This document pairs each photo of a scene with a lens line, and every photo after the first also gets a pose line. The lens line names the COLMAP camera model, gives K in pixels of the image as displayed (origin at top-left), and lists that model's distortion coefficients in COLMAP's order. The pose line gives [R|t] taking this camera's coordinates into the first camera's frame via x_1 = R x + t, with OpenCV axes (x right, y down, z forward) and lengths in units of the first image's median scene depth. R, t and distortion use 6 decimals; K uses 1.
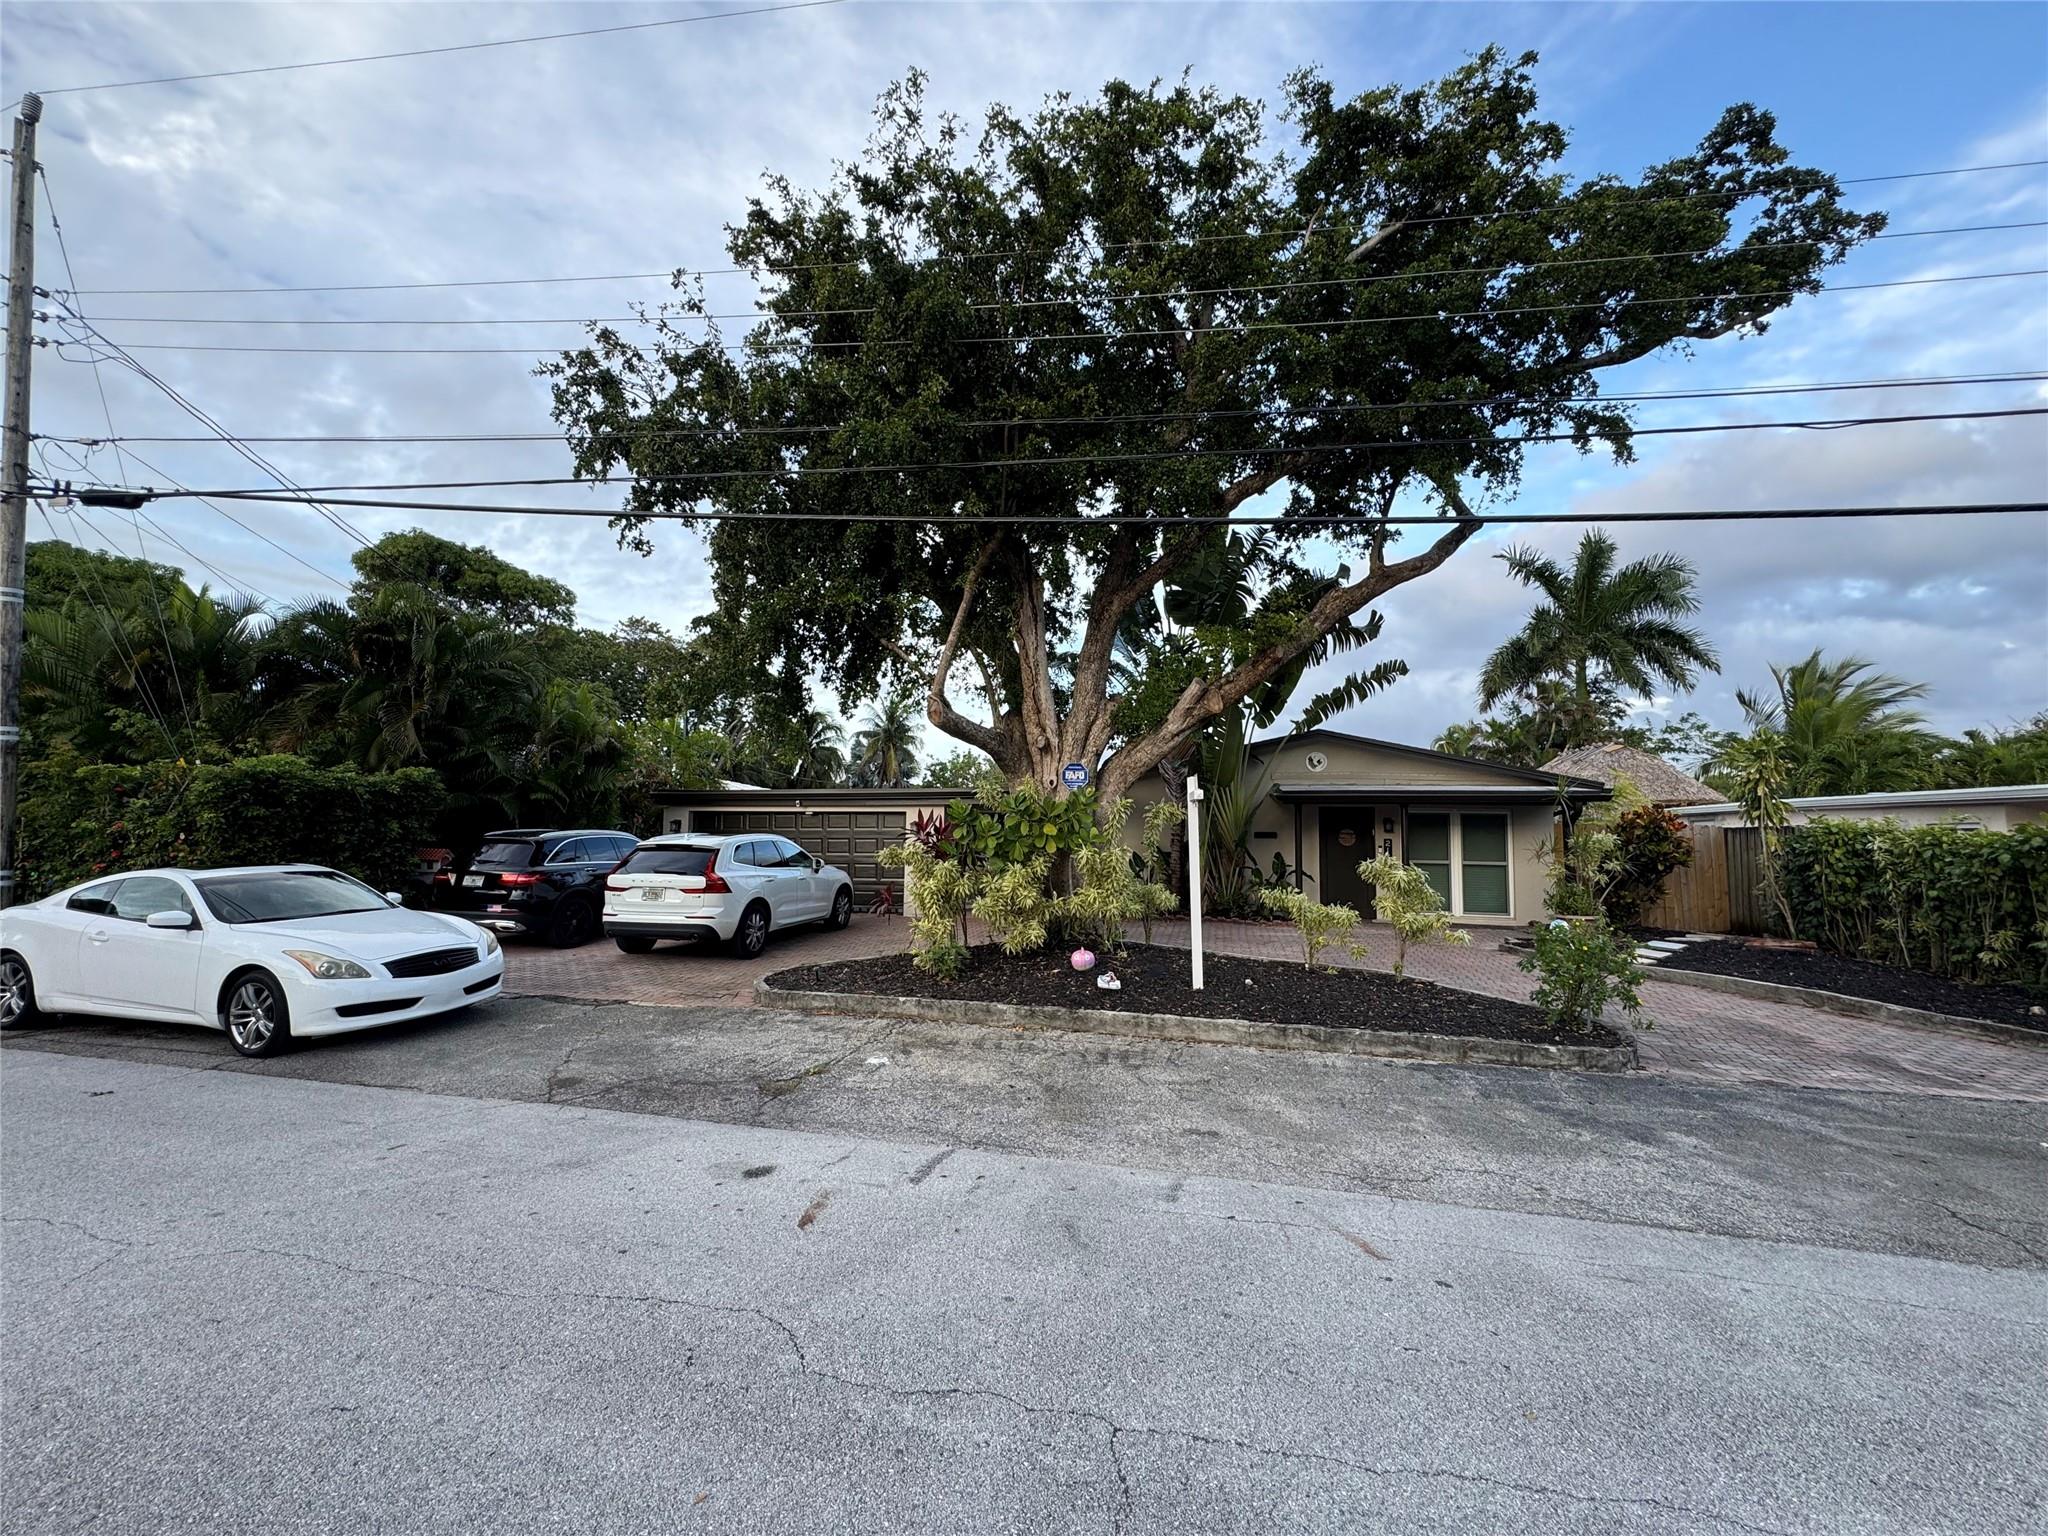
lens RADIAL K [[819.1, 0, 1028.1], [0, 819.1, 768.0], [0, 0, 1]] dist [-0.004058, 0.000868]
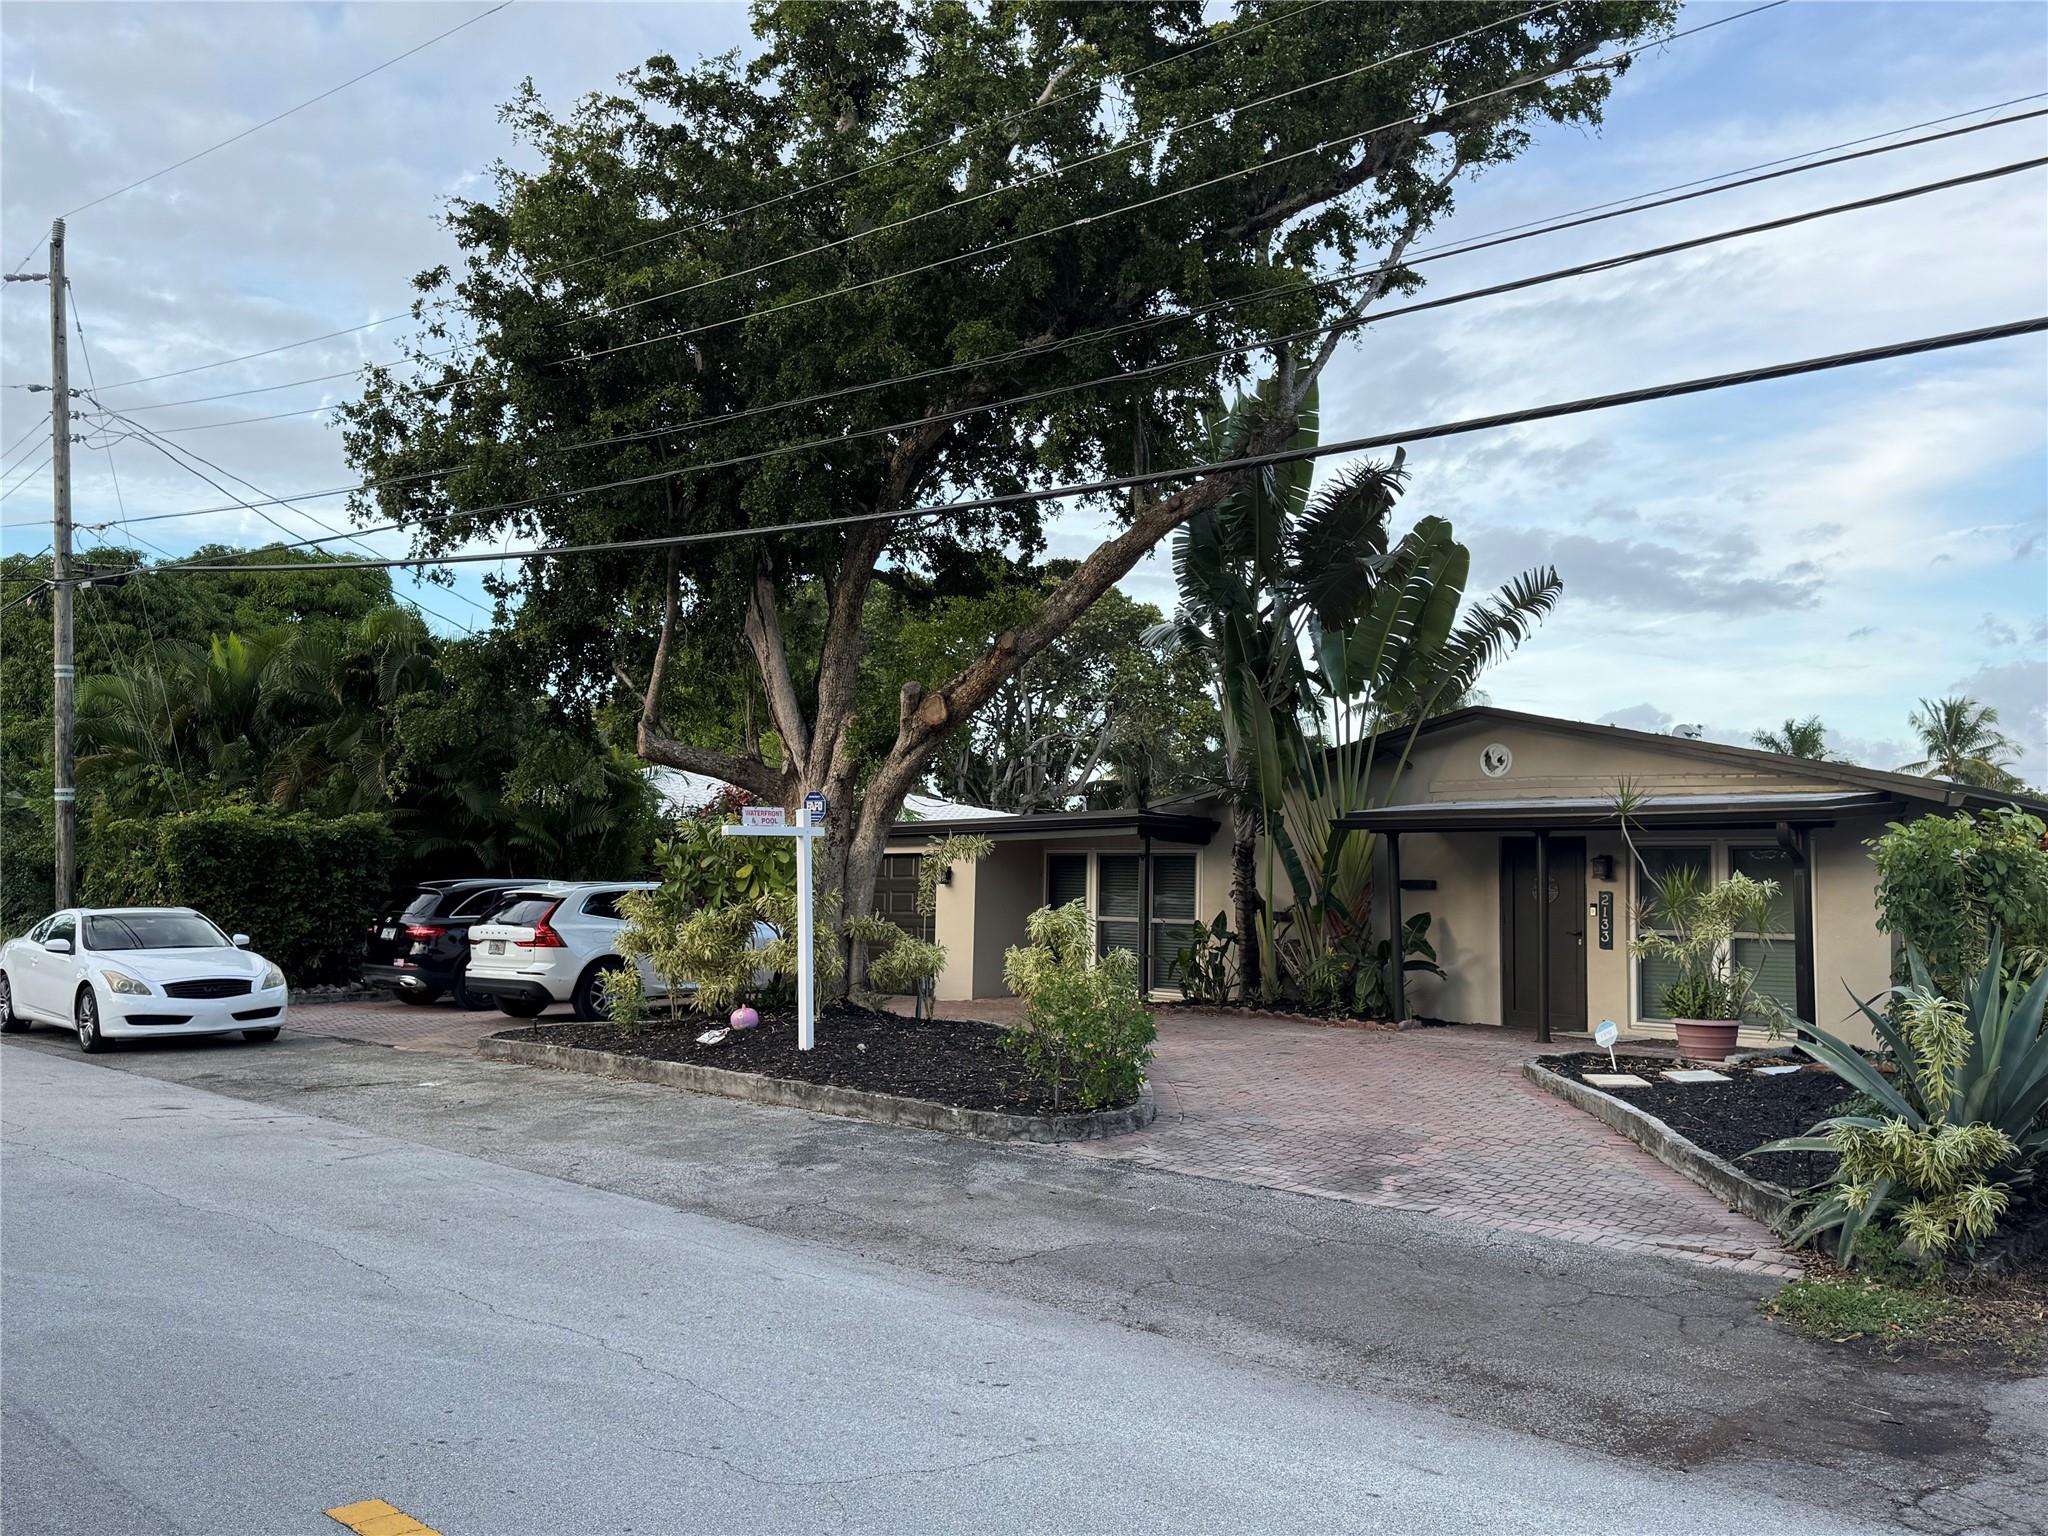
lens RADIAL K [[1687.6, 0, 986.7], [0, 1687.6, 768.3], [0, 0, 1]] dist [0.062514, -0.054541]
pose [[0.852859, -0.038729, -0.520702, 1.094199], [0.039345, 0.999177, -0.009875, -0.005999], [0.520656, -0.012065, 0.853681, -0.361504]]
